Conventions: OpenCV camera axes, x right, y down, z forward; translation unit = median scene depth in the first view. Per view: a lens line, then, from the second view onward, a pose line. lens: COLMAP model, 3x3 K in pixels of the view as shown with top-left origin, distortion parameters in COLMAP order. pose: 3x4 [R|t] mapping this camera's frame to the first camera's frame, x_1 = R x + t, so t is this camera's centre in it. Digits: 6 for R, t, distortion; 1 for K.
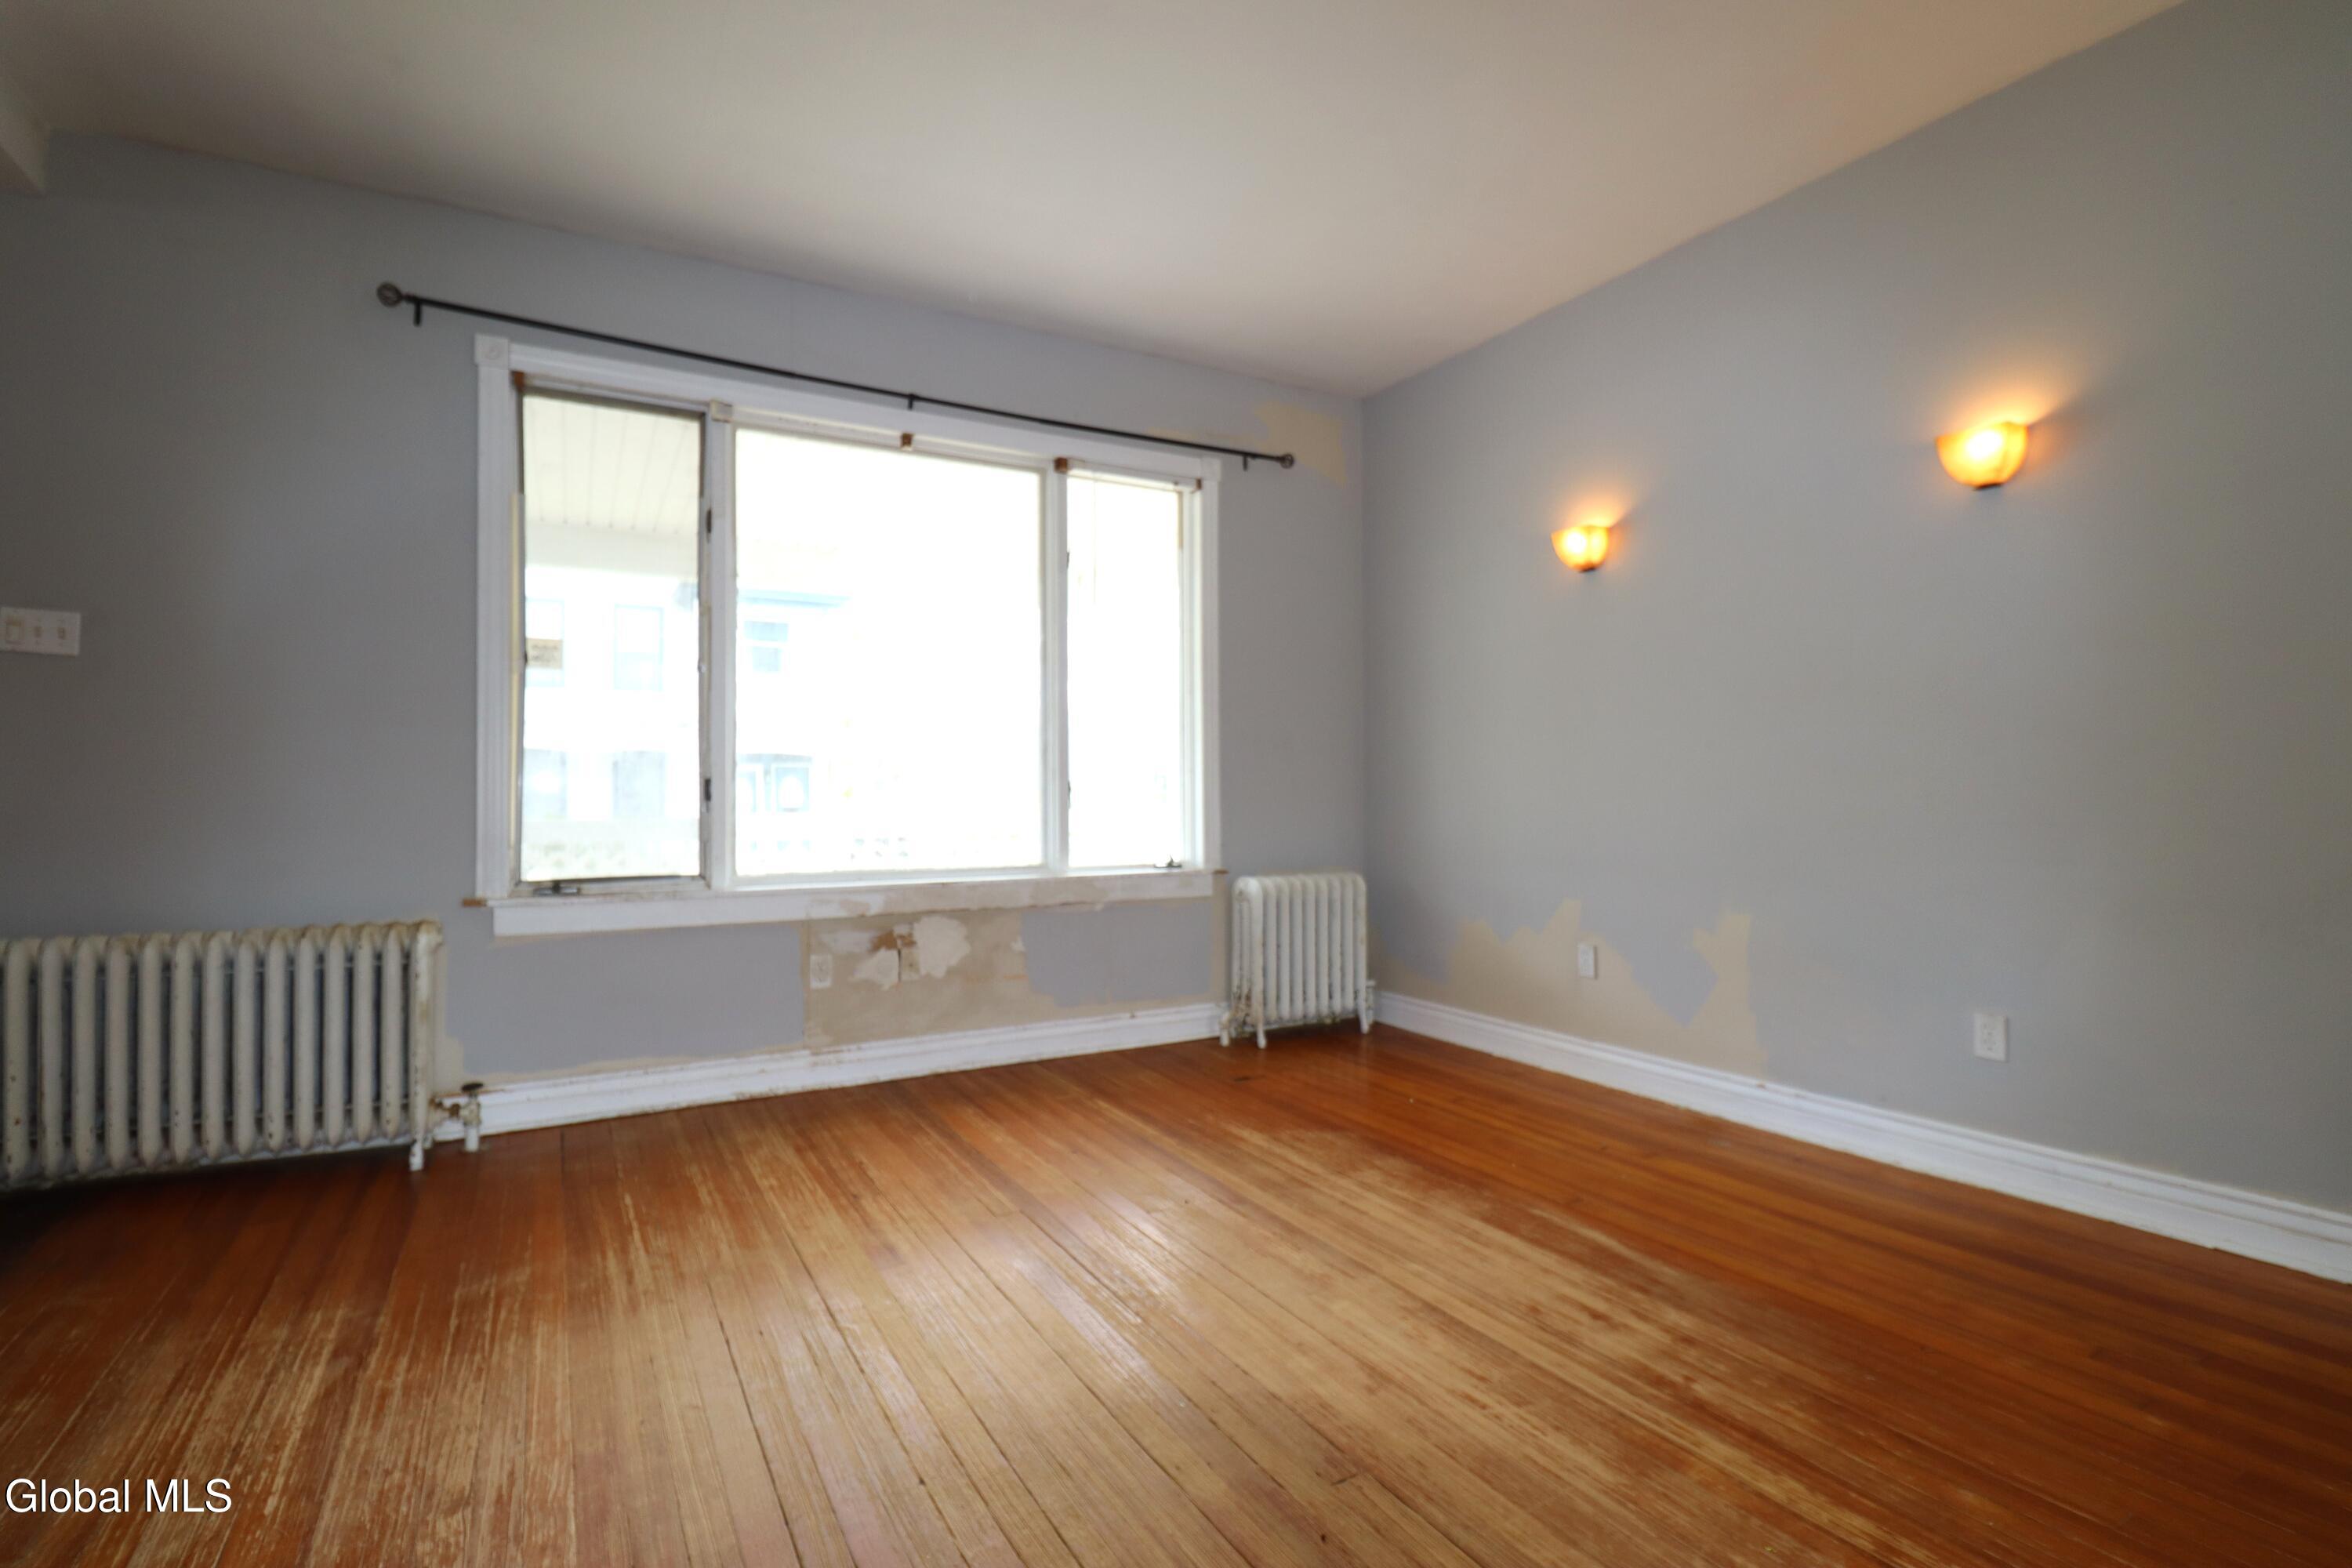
lens RADIAL K [[1087.7, 0, 1180.2], [0, 1087.7, 773.1], [0, 0, 1]] dist [-0.002630, -0.011534]
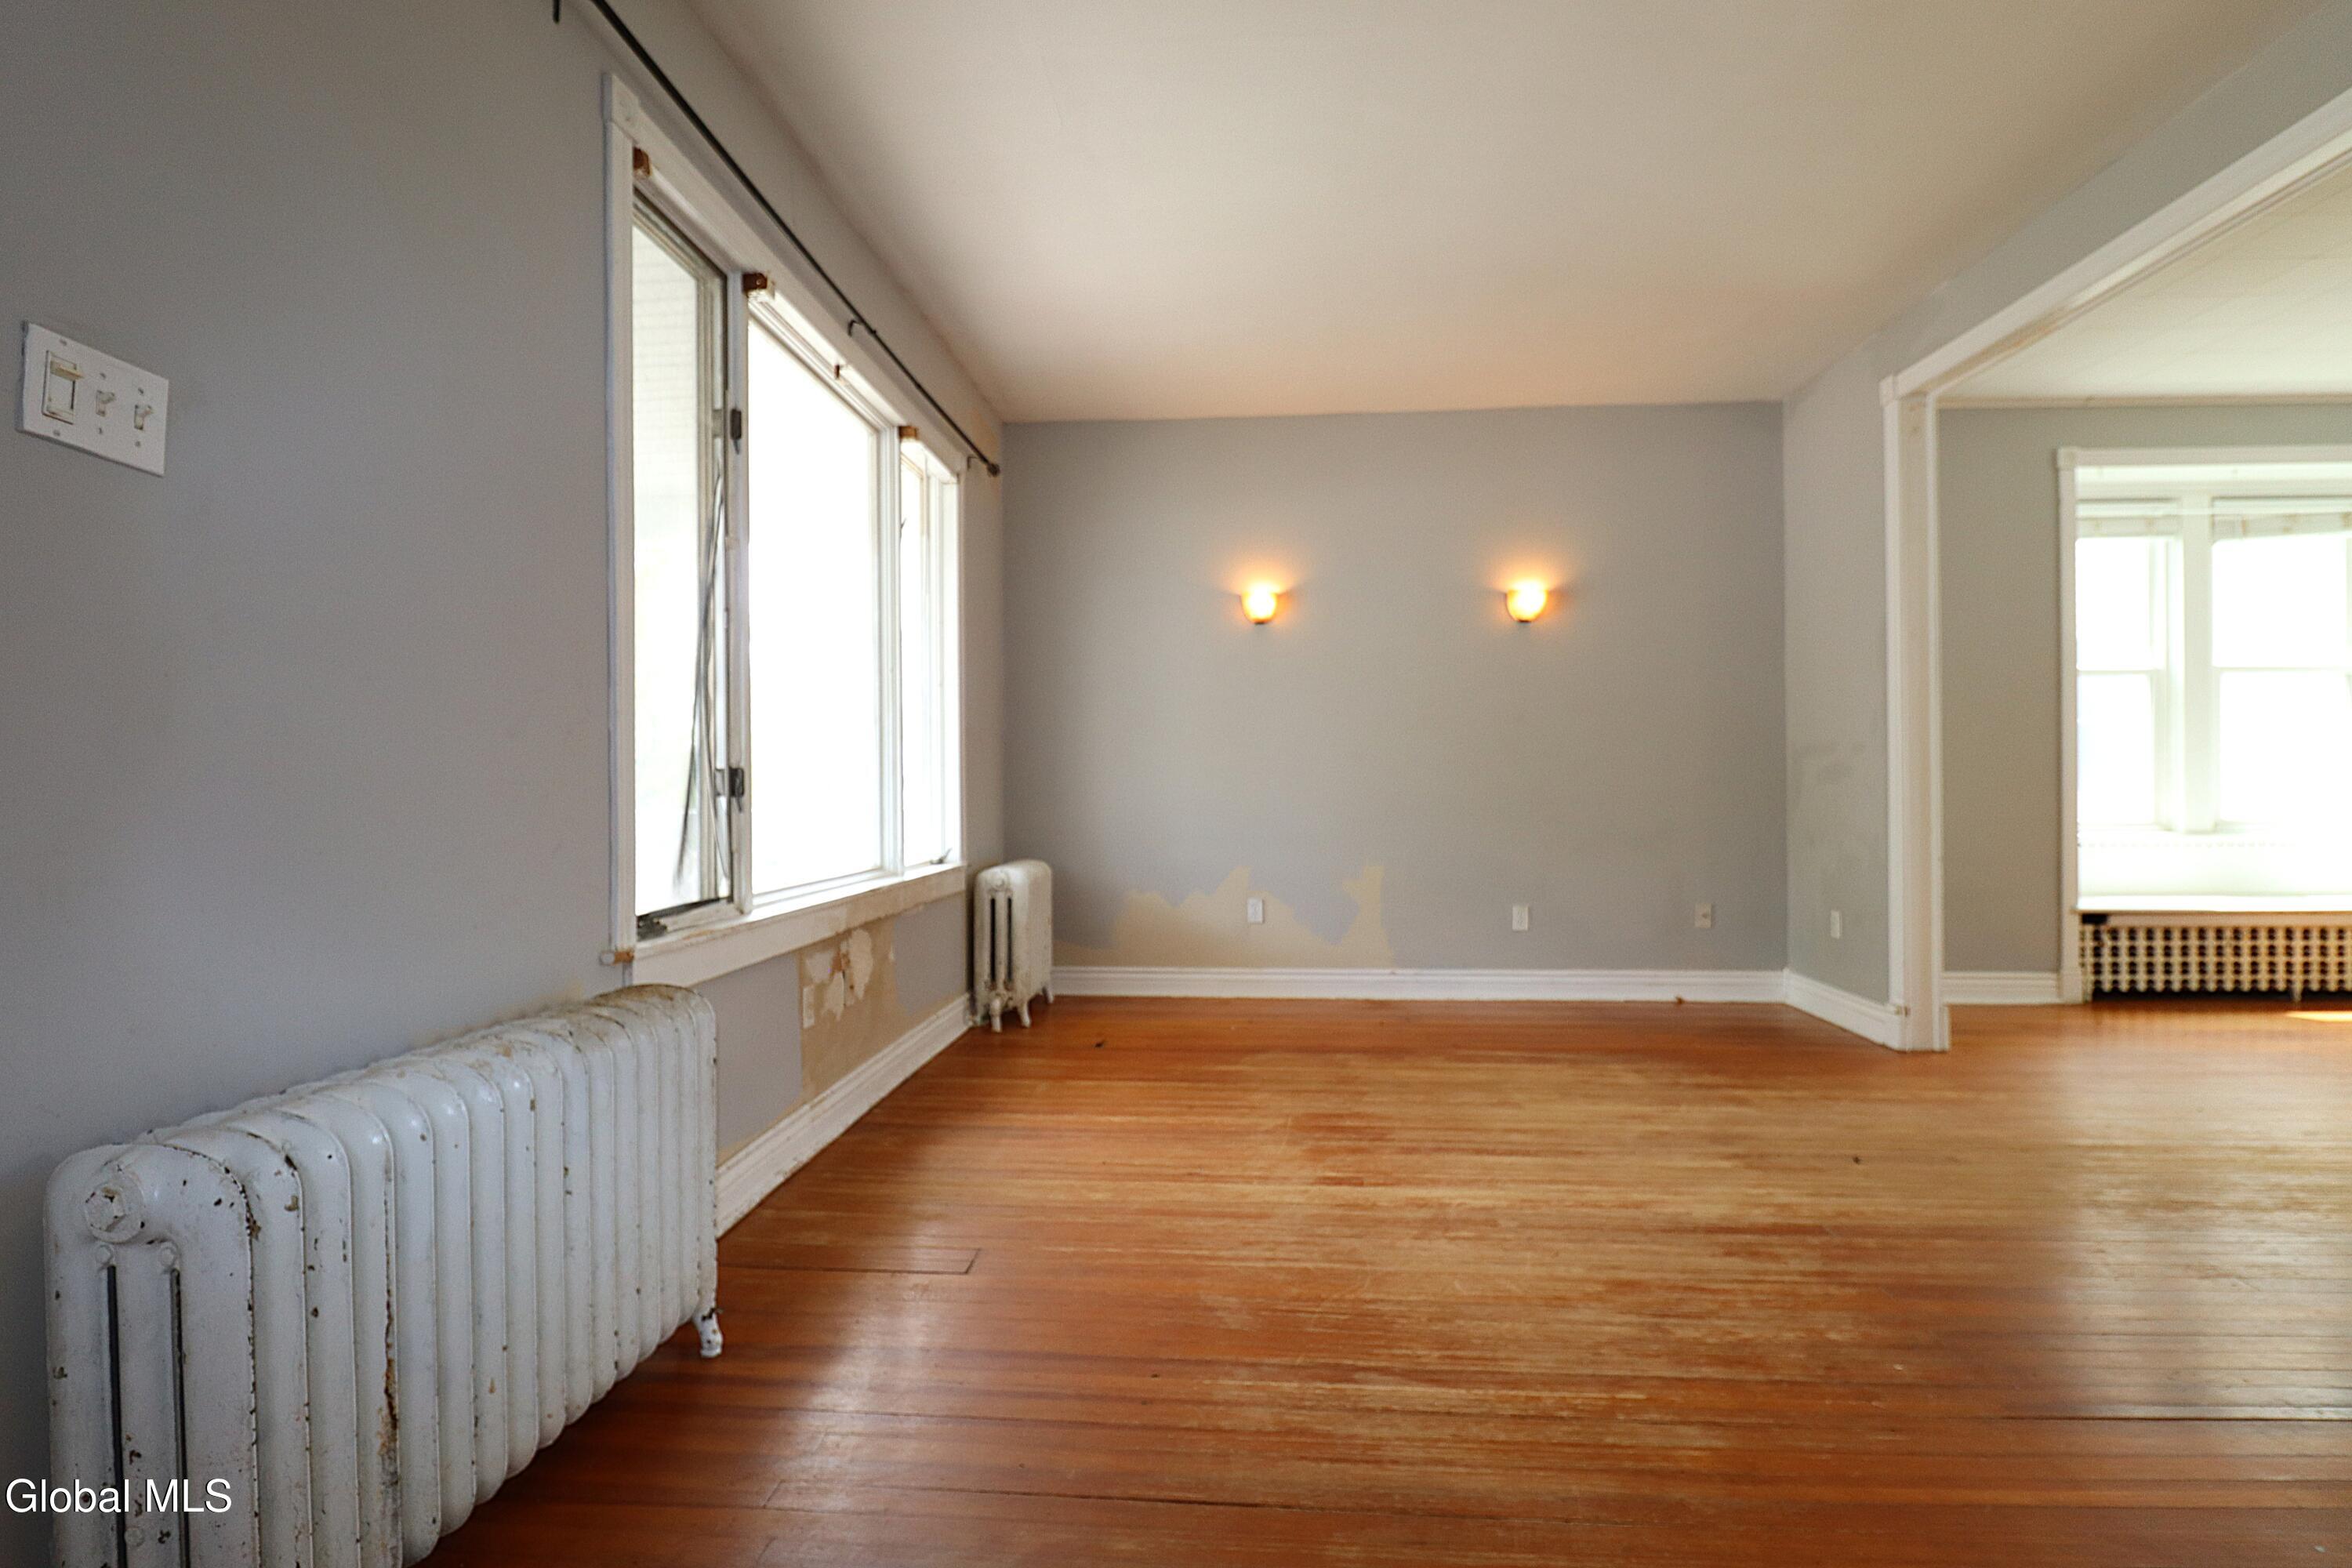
lens RADIAL K [[1087.7, 0, 1233.0], [0, 1087.7, 796.1], [0, 0, 1]] dist [-0.002630, -0.011534]
pose [[0.562856, -0.007839, 0.826518, -1.079459], [-0.011377, 0.999787, 0.017230, 0.008532], [-0.826477, -0.019101, 0.562647, 0.368234]]
